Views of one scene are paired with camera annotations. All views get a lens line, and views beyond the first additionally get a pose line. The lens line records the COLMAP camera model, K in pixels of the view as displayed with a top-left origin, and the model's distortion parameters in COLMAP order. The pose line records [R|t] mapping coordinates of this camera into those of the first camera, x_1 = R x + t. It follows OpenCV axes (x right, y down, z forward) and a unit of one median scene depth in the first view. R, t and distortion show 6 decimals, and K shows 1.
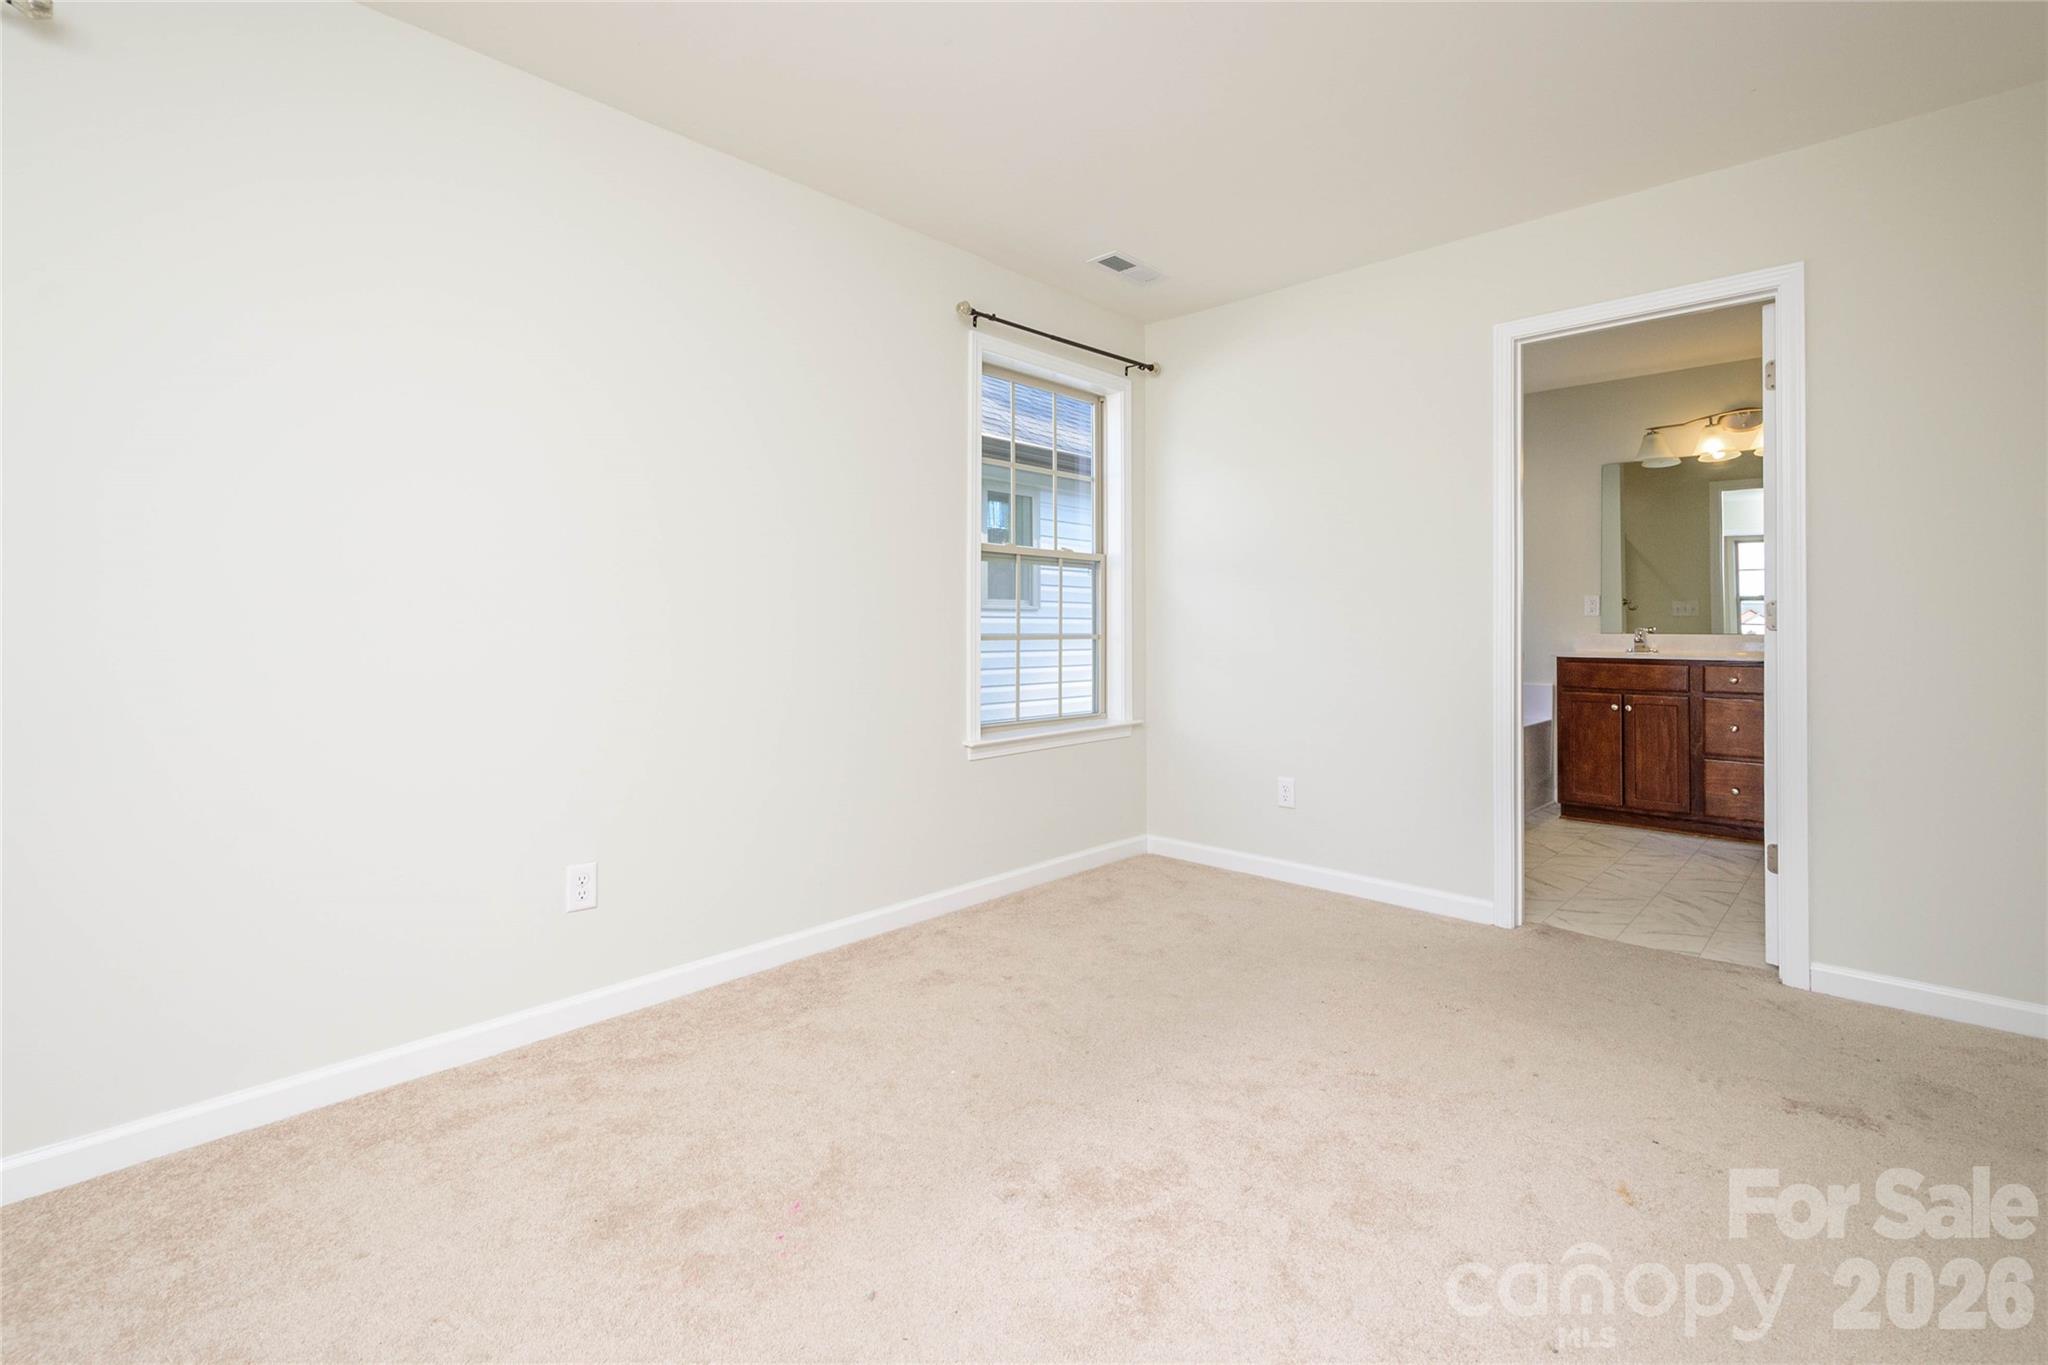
lens RADIAL K [[918.7, 0, 1002.6], [0, 918.7, 622.3], [0, 0, 1]] dist [0.007649, -0.002222]
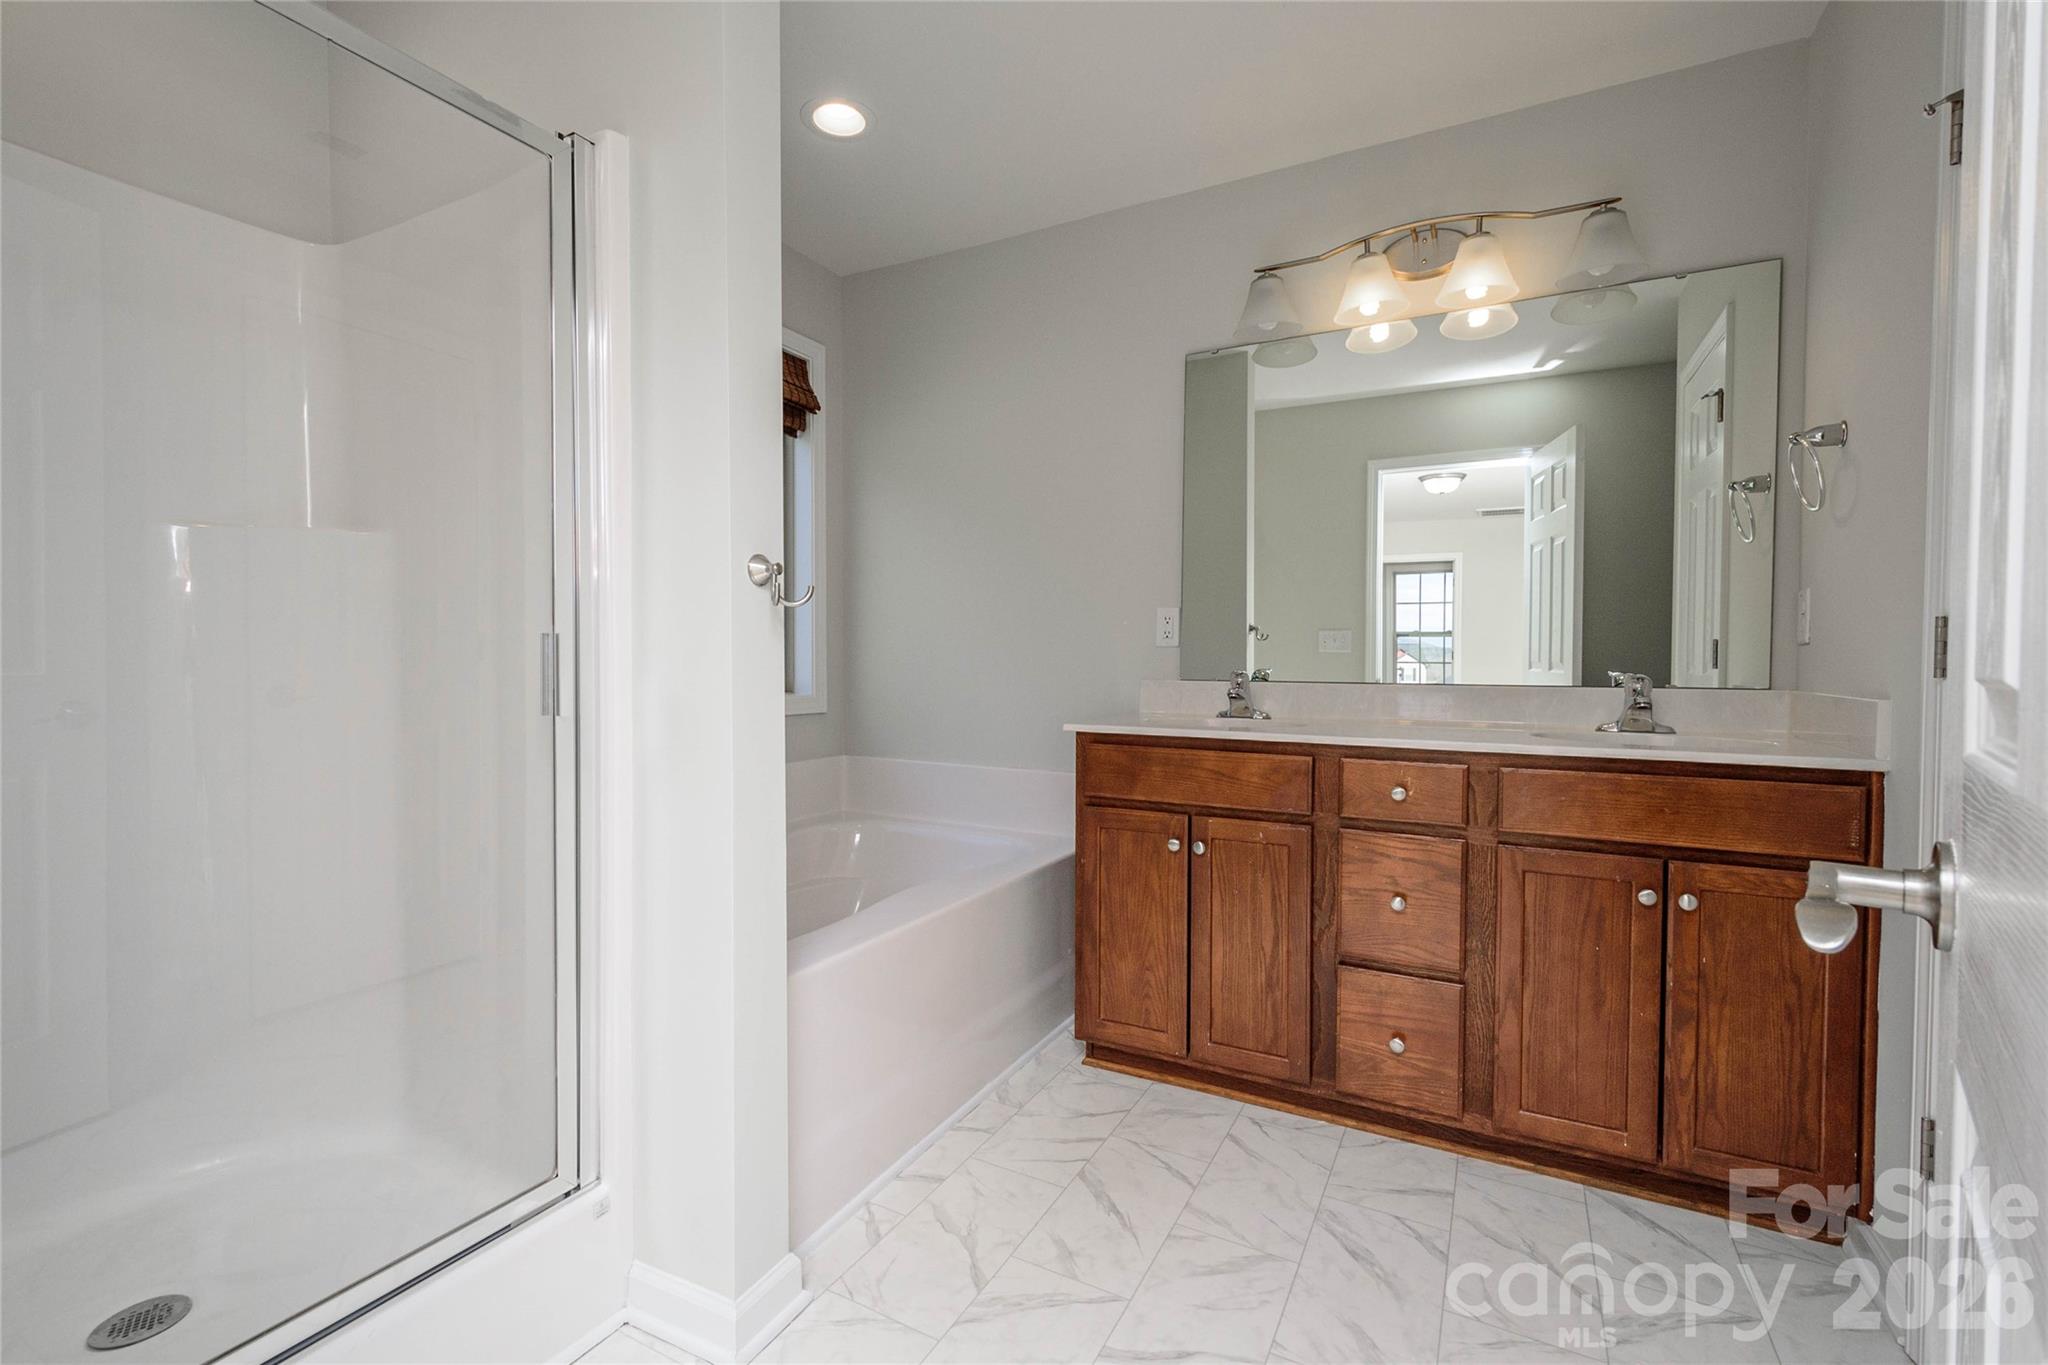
lens RADIAL K [[918.7, 0, 1006.1], [0, 918.7, 681.7], [0, 0, 1]] dist [0.007649, -0.002222]
pose [[0.961919, 0.001438, 0.273332, 0.467681], [-0.008948, 0.999616, 0.026232, 0.000079], [-0.273190, -0.027679, 0.961562, 0.597703]]
